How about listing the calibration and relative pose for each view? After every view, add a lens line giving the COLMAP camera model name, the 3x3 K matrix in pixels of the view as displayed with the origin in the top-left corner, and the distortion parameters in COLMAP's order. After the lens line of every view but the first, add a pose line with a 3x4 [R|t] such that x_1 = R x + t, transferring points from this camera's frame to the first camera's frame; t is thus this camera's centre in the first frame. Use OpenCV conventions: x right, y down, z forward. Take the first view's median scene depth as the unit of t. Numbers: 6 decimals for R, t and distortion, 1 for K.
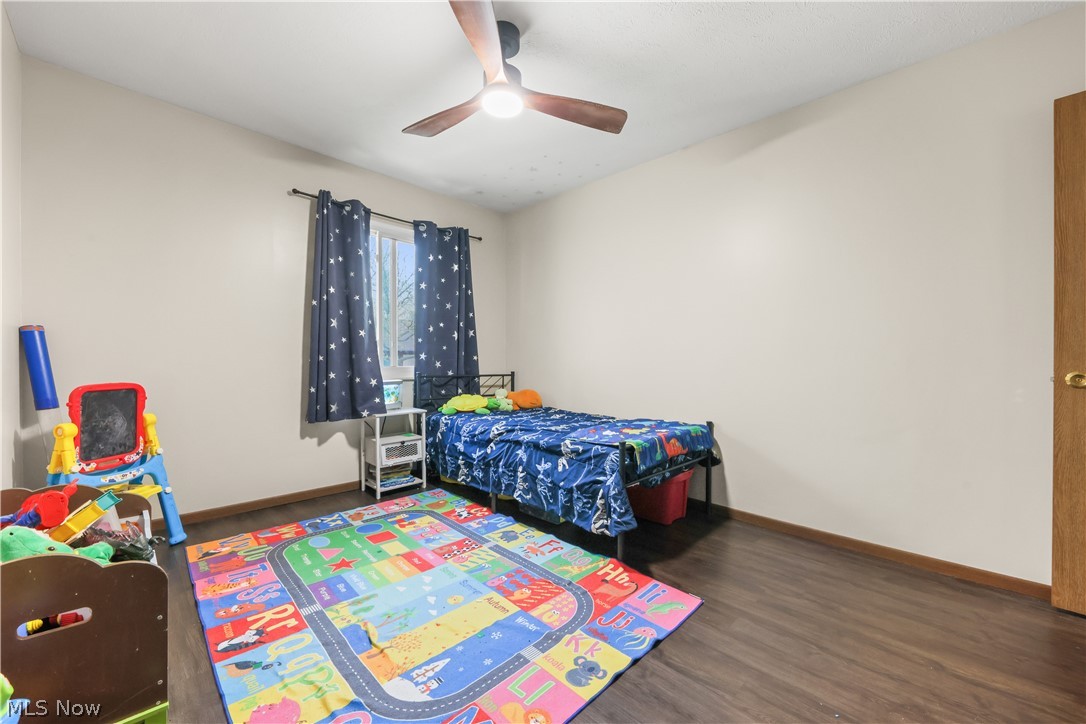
lens RADIAL K [[420.6, 0, 538.4], [0, 420.6, 372.9], [0, 0, 1]] dist [0.004162, -0.000682]
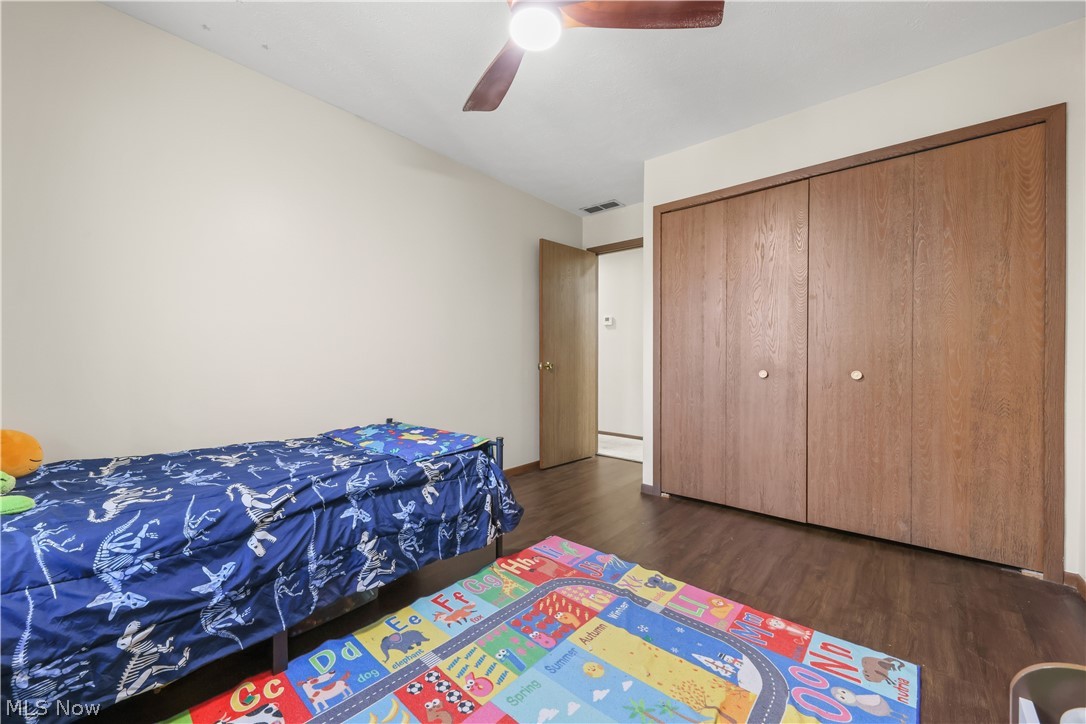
lens RADIAL K [[420.6, 0, 541.4], [0, 420.6, 364.1], [0, 0, 1]] dist [0.004162, -0.000682]
pose [[-0.071223, -0.017937, 0.997299, -0.706891], [0.023855, 0.999522, 0.019681, -0.025436], [-0.997175, 0.025193, -0.070761, 0.849408]]
